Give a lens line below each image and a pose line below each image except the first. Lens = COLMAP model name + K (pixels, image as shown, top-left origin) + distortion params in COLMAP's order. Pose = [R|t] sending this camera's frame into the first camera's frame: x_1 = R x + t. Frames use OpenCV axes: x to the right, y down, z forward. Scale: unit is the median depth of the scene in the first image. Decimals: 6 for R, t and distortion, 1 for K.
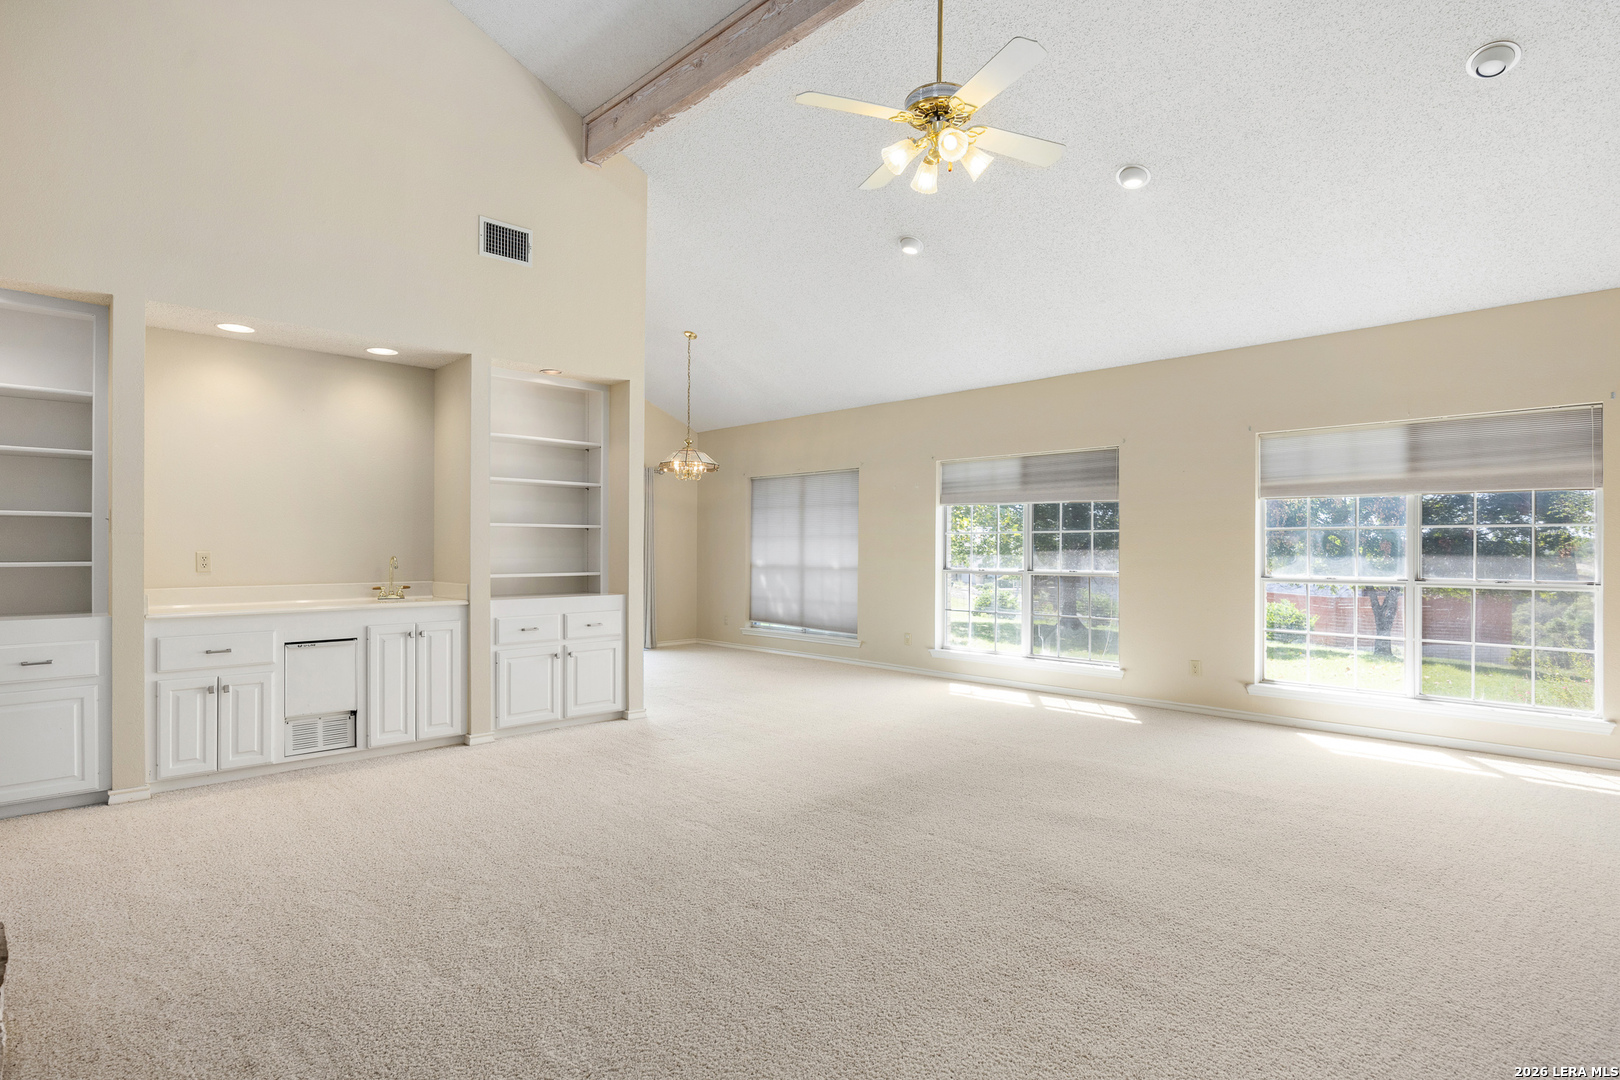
lens RADIAL K [[858.7, 0, 812.7], [0, 858.7, 540.9], [0, 0, 1]] dist [0.016751, 0.000847]
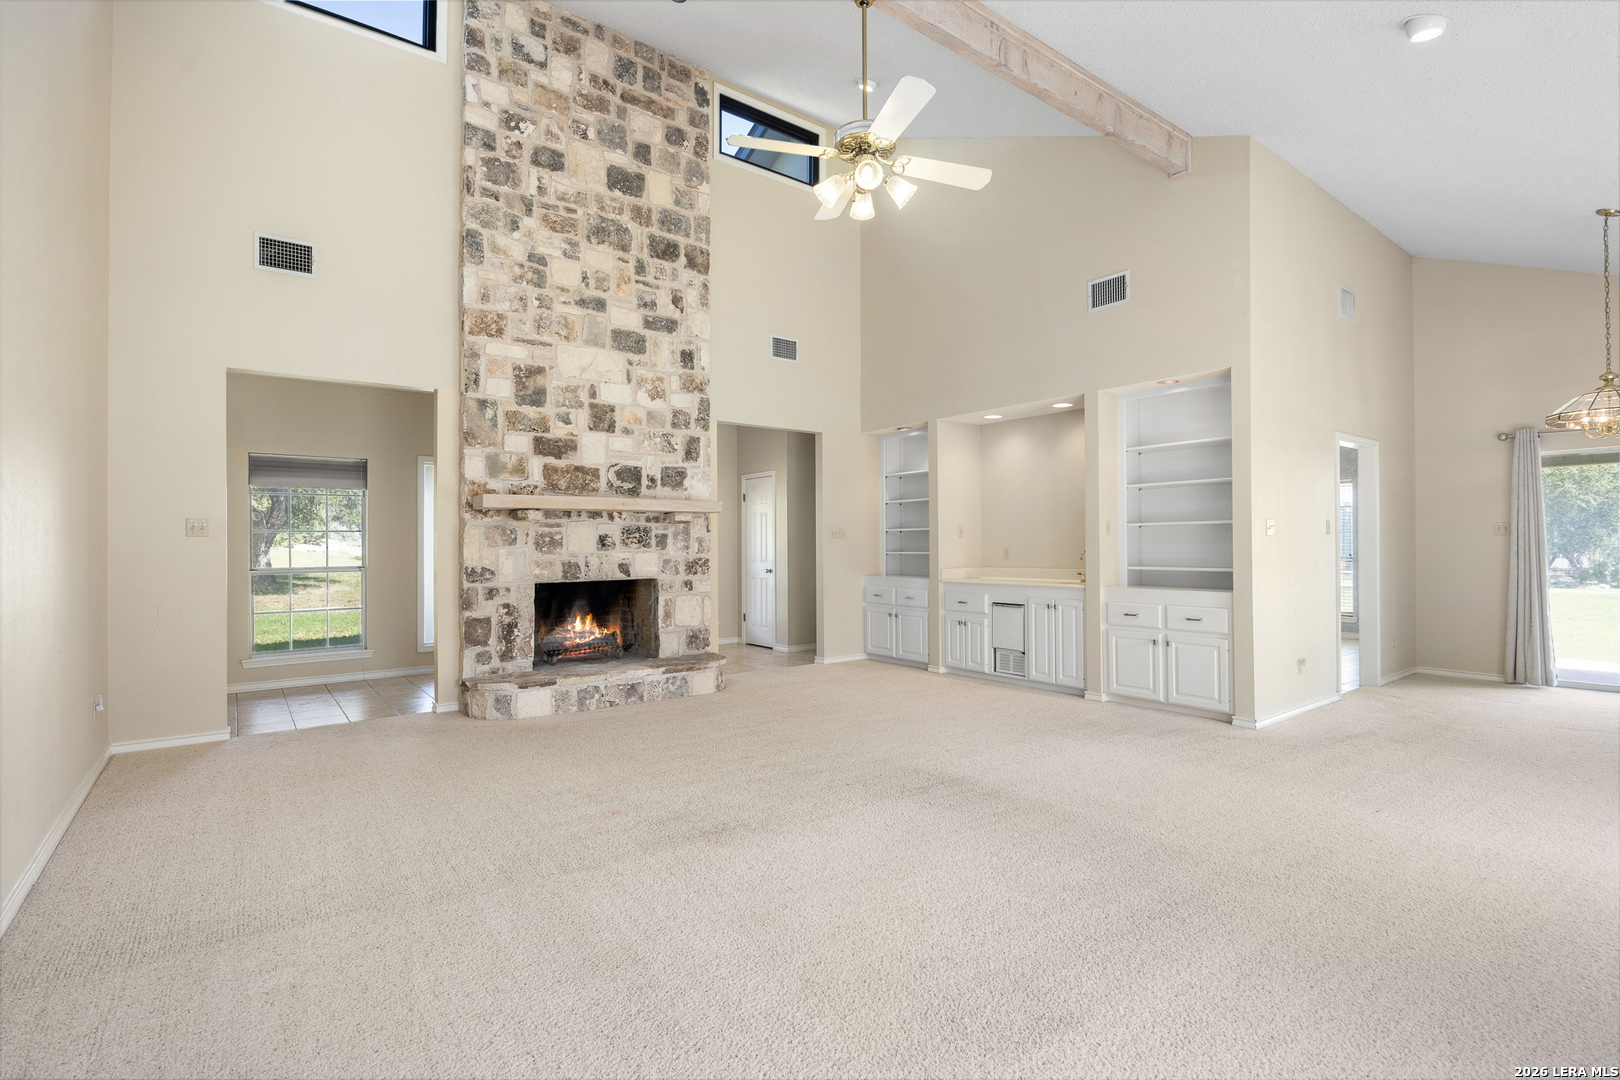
lens RADIAL K [[781.4, 0, 816.7], [0, 781.4, 540.5], [0, 0, 1]] dist [-0.001179, -0.000817]
pose [[-0.148569, -0.006321, -0.988882, 0.815727], [0.013148, 0.999879, -0.008367, 0.006414], [0.988815, -0.014245, -0.148468, 0.781388]]
